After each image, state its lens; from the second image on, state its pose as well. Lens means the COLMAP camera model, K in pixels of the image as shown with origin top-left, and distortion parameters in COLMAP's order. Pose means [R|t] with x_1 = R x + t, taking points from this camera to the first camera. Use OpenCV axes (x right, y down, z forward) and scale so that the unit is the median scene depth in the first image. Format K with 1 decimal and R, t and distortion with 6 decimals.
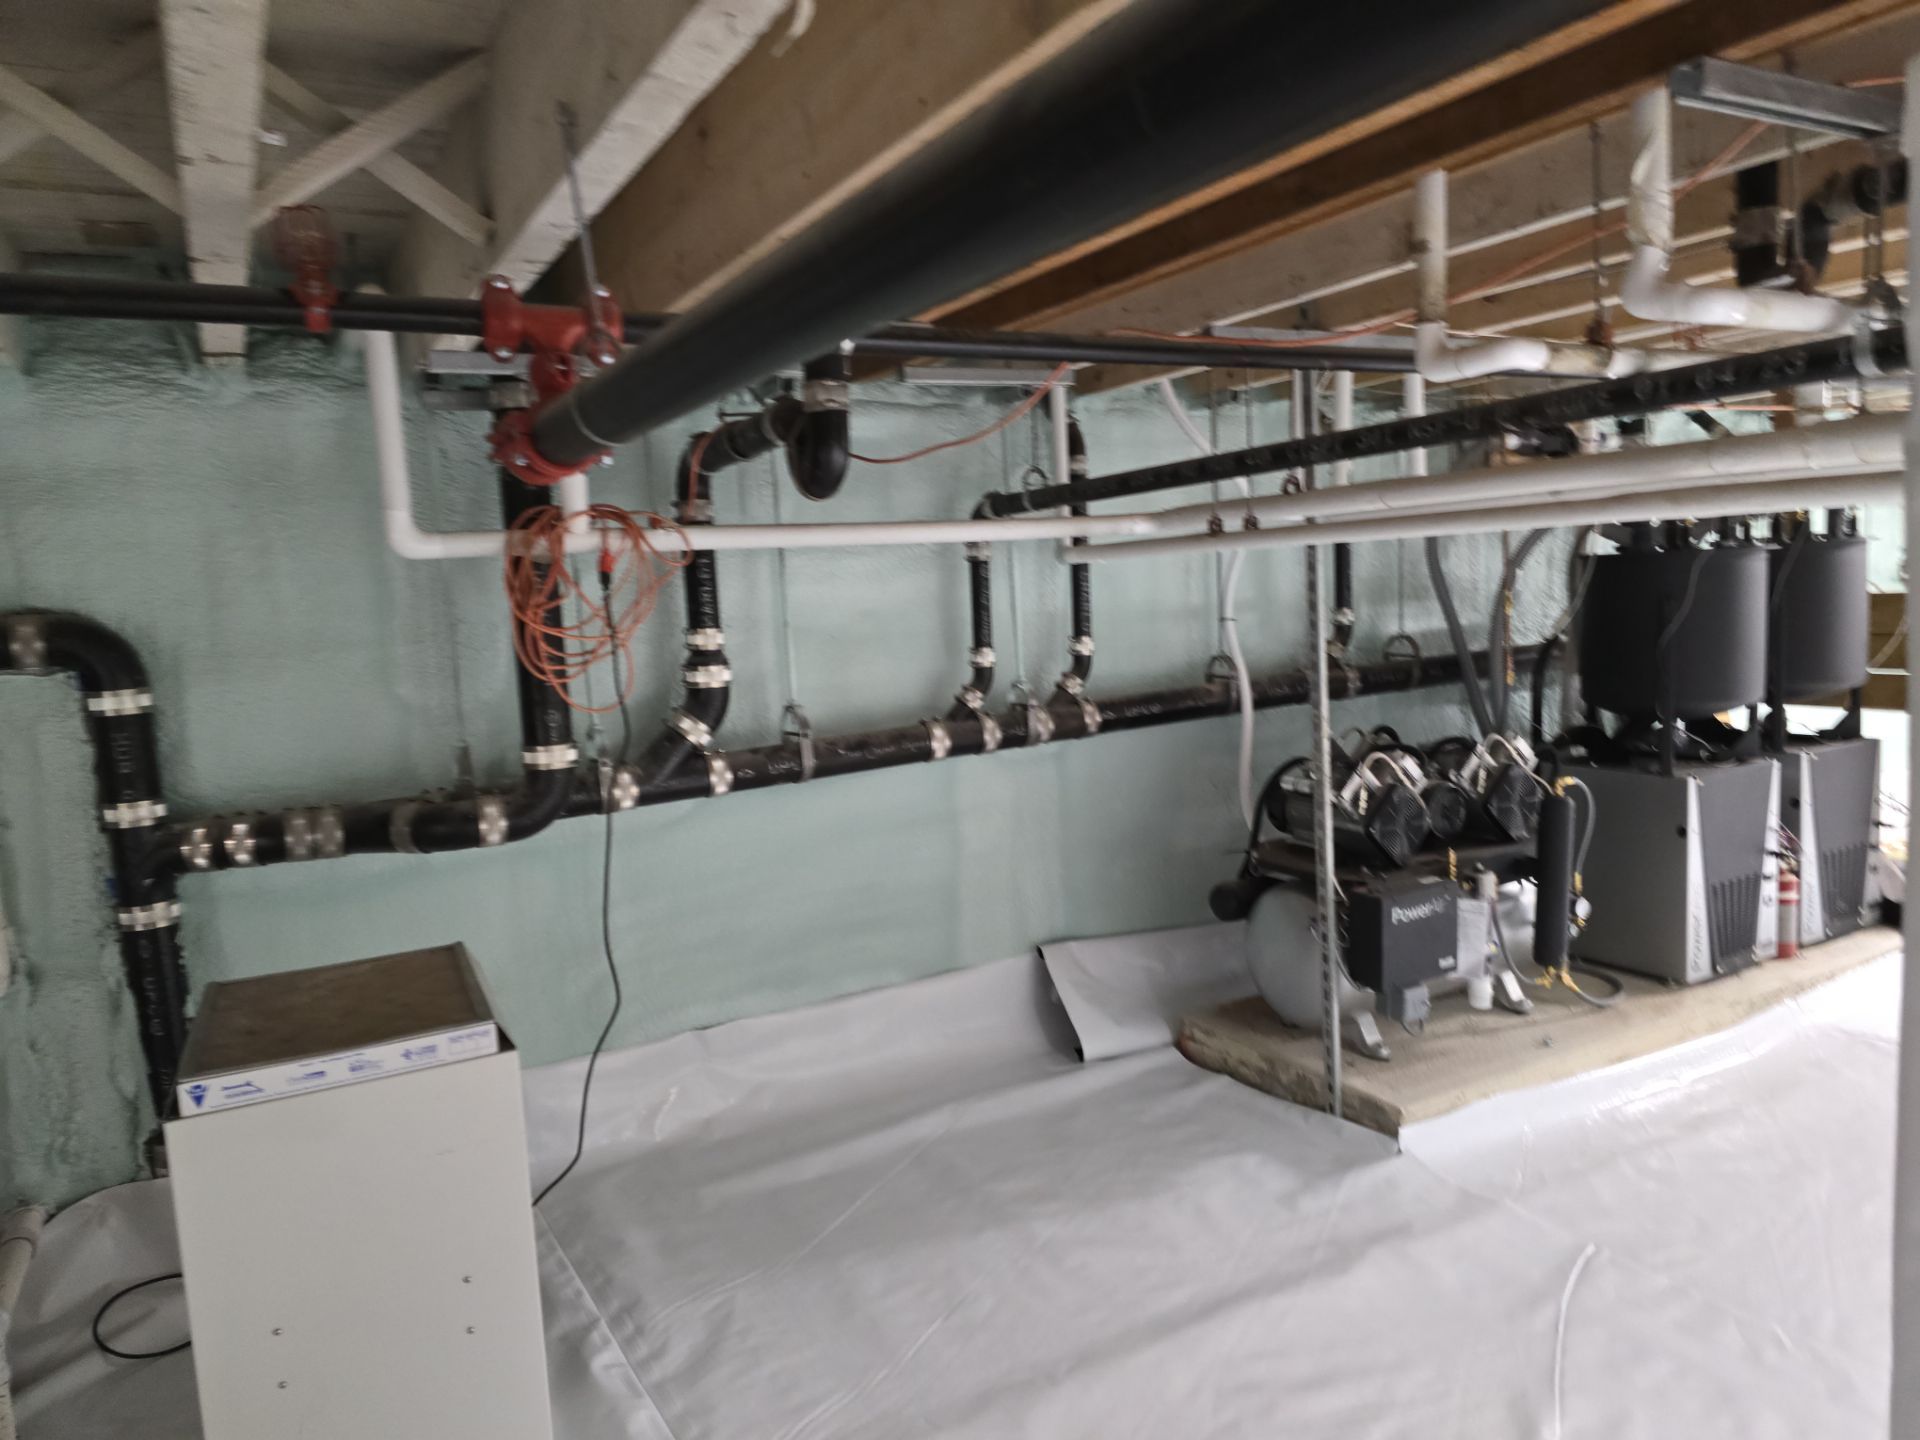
lens RADIAL K [[1284.8, 0, 960.0], [0, 1284.8, 720.0], [0, 0, 1]] dist [0.073011, -0.073543]
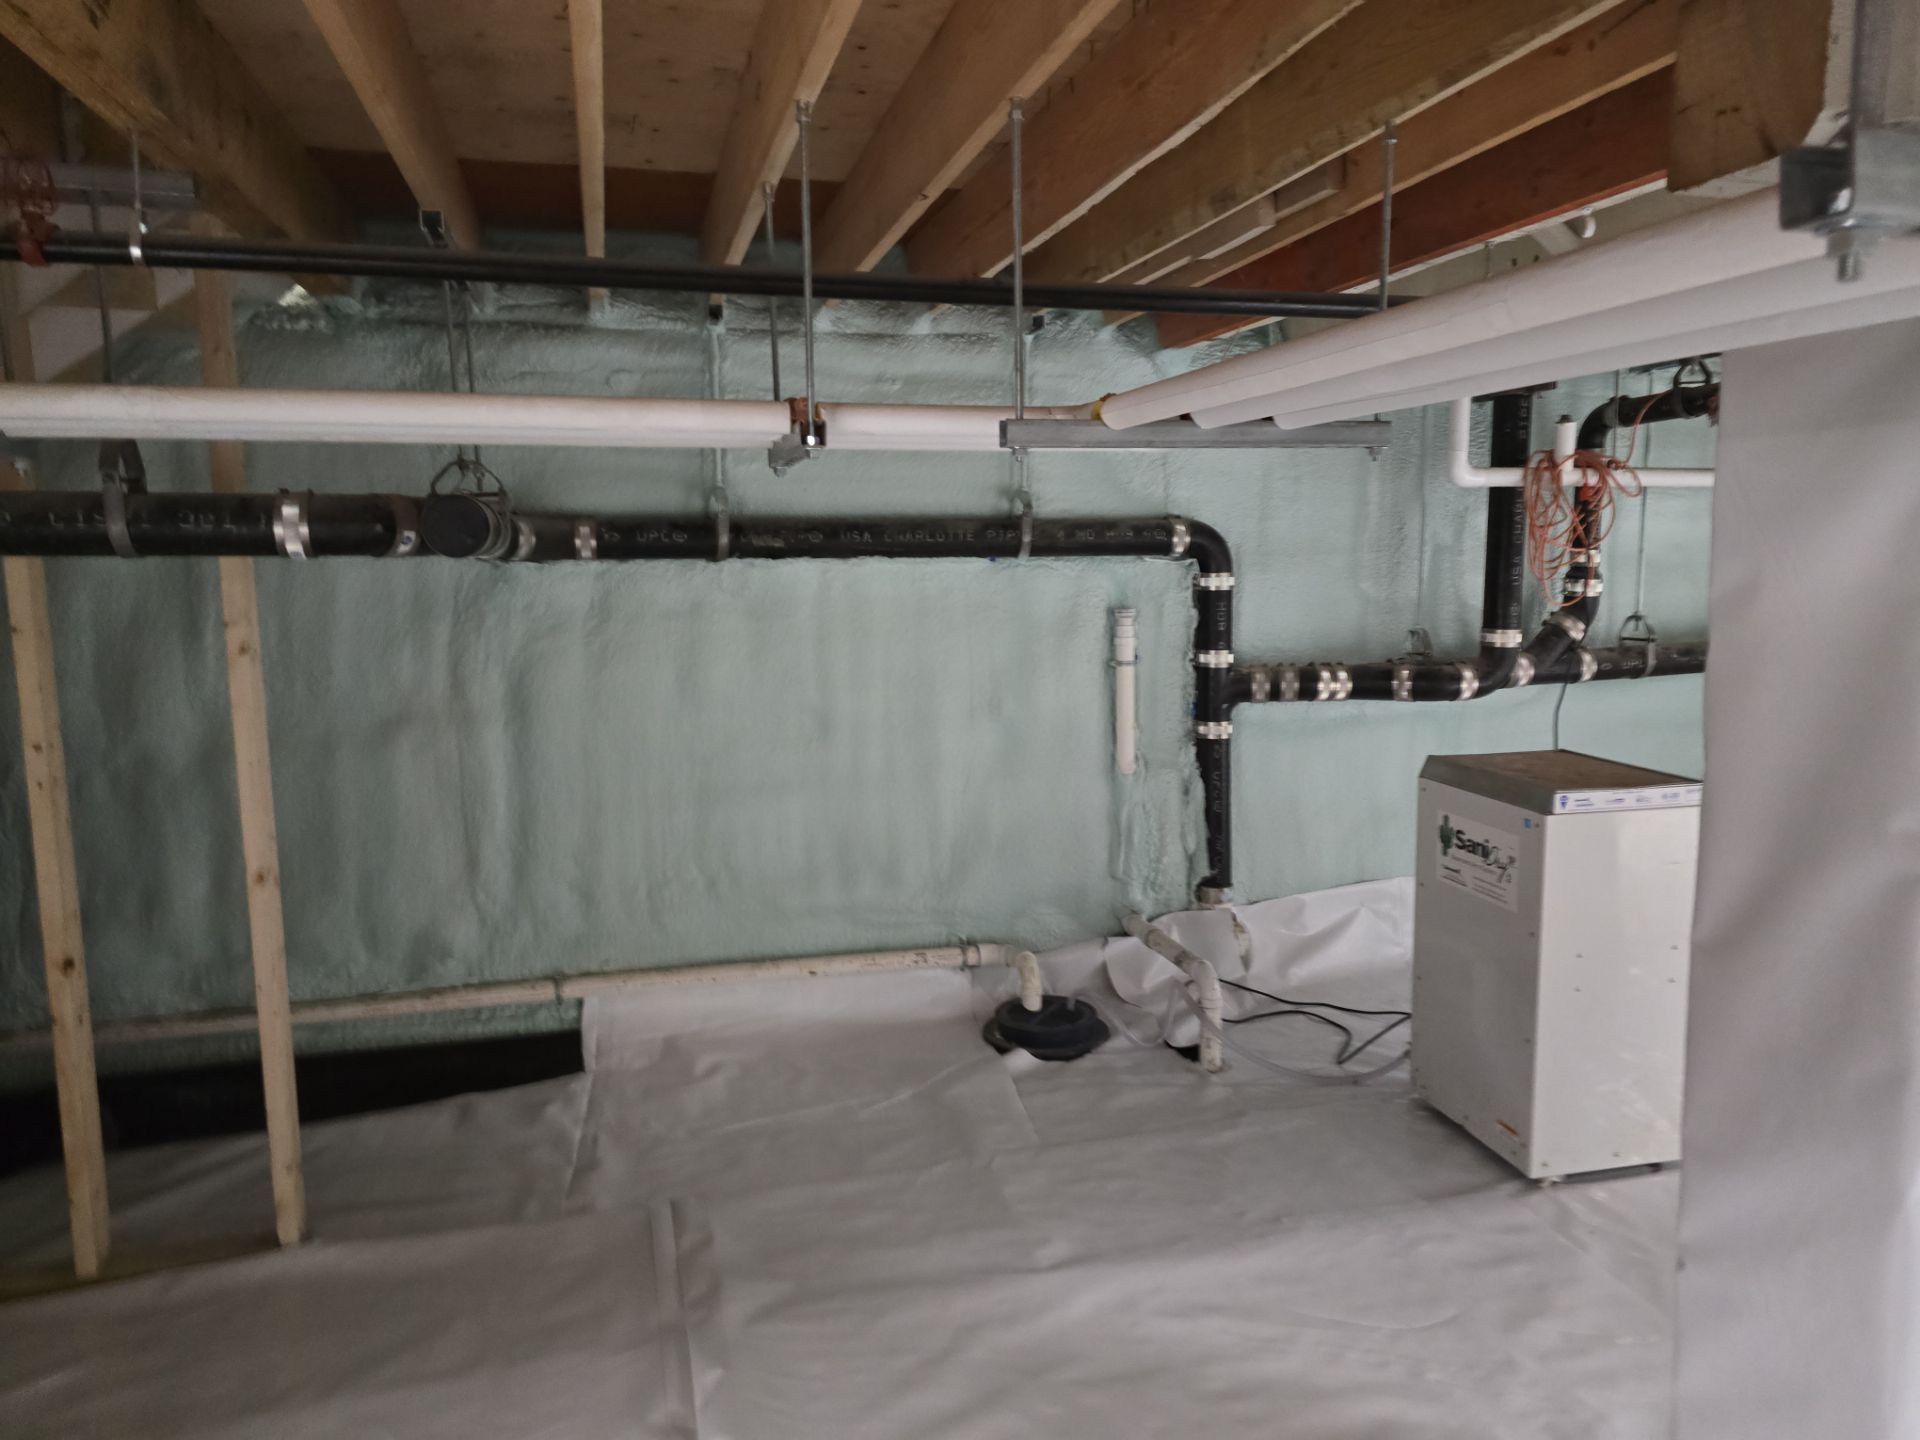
lens RADIAL K [[1284.8, 0, 960.0], [0, 1284.8, 720.0], [0, 0, 1]] dist [0.073011, -0.073543]
pose [[0.970768, 0.075230, -0.227924, -0.559364], [-0.068209, 0.996926, 0.038537, 0.100960], [0.230123, -0.021864, 0.972916, -0.451723]]
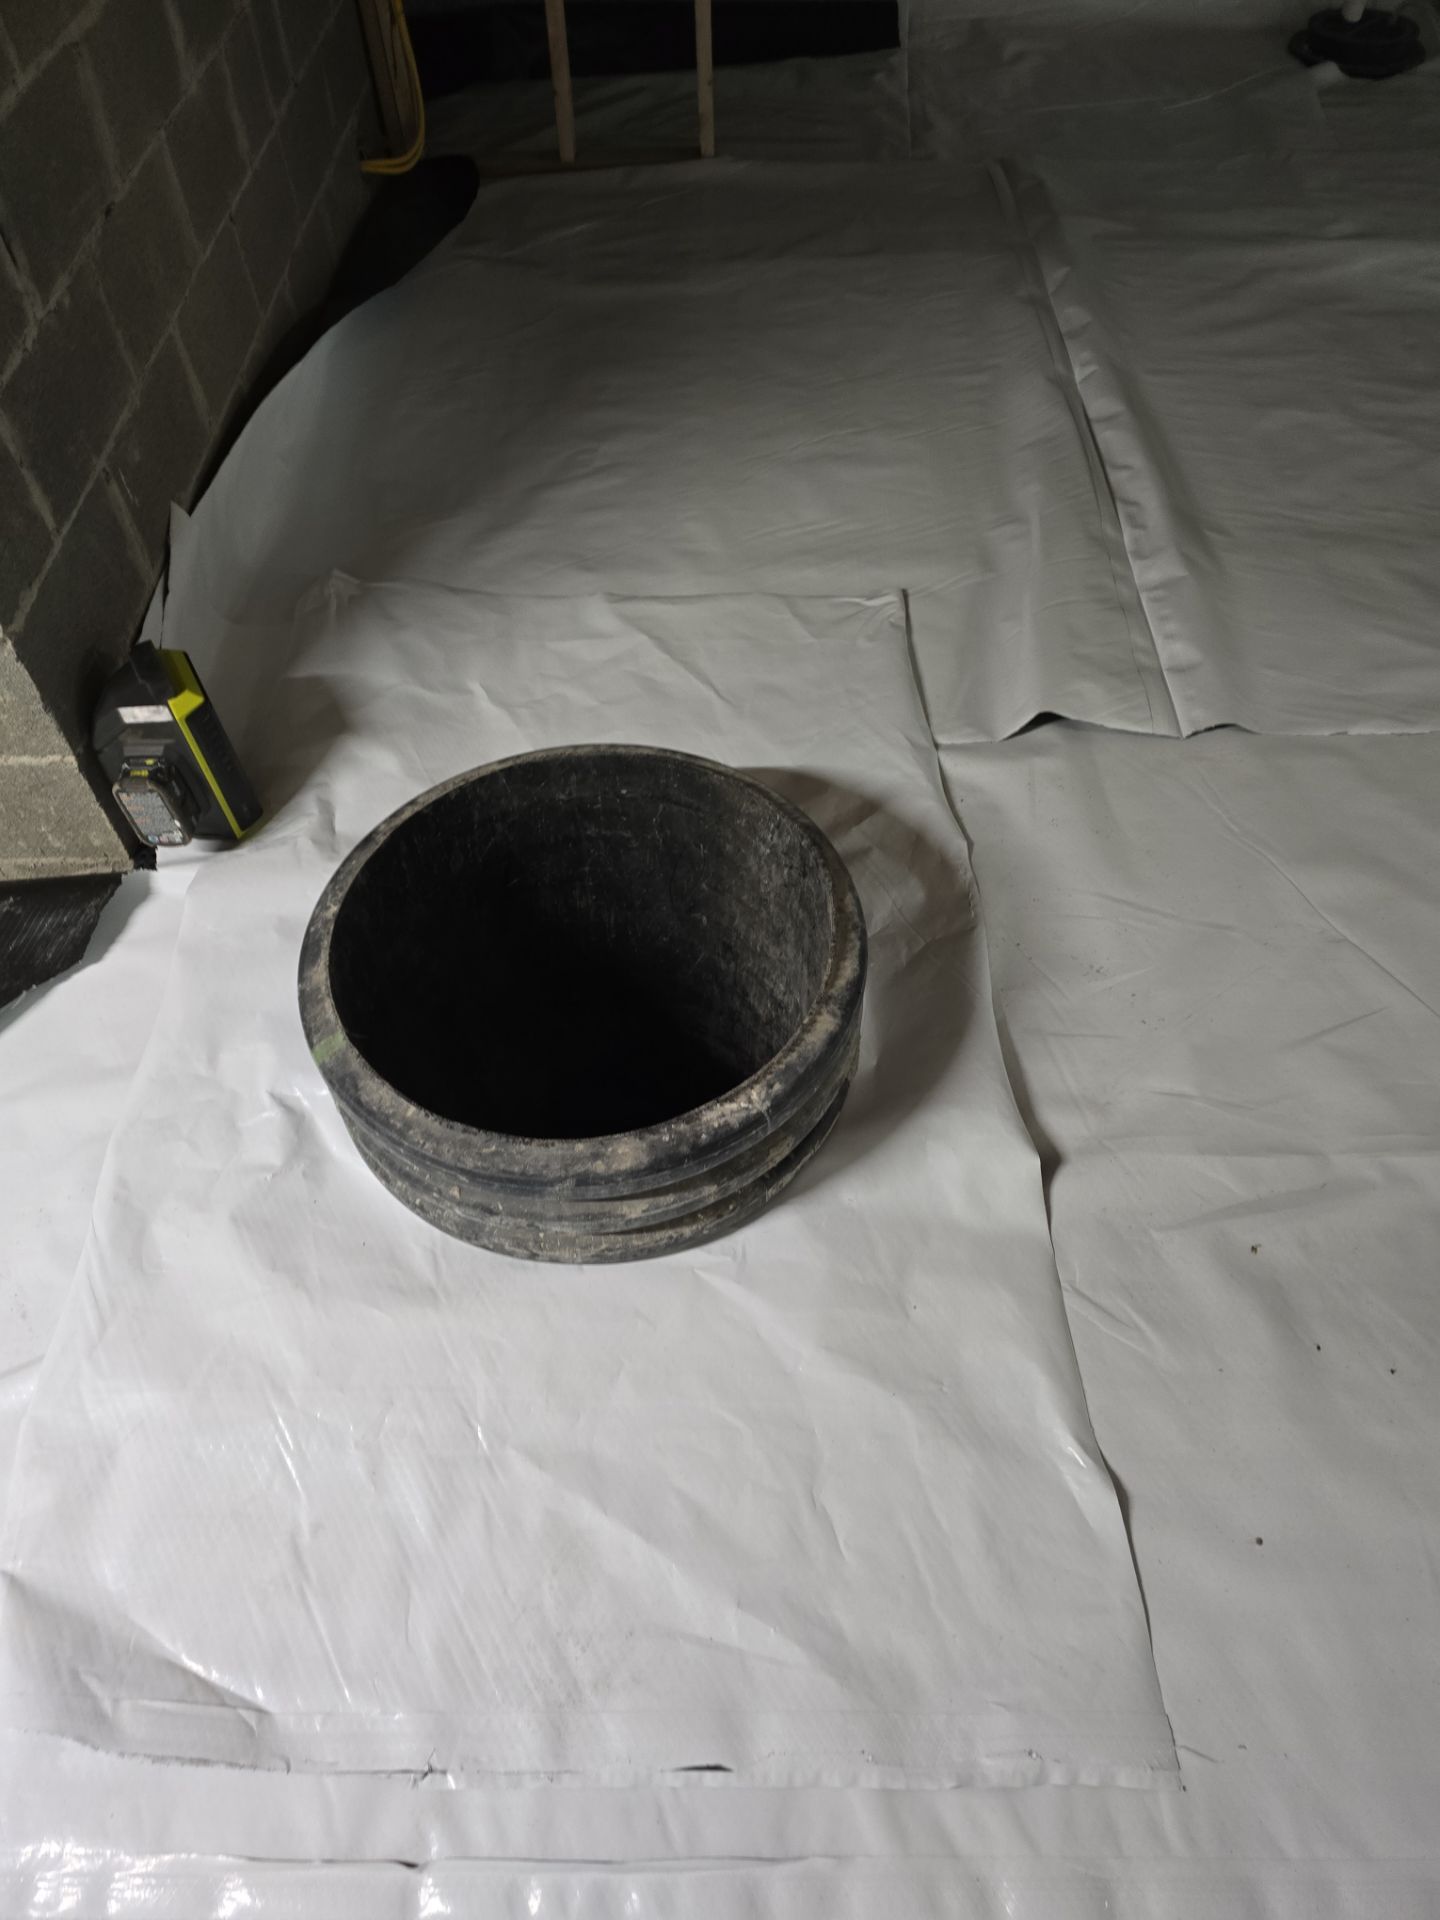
lens RADIAL K [[1307.3, 0, 713.1], [0, 1307.3, 957.2], [0, 0, 1]] dist [0.061924, -0.063685]
pose [[0.875723, 0.396157, -0.275989, -0.591065], [-0.072103, 0.672522, 0.736557, 0.148569], [0.477400, -0.625120, 0.617507, -0.825321]]
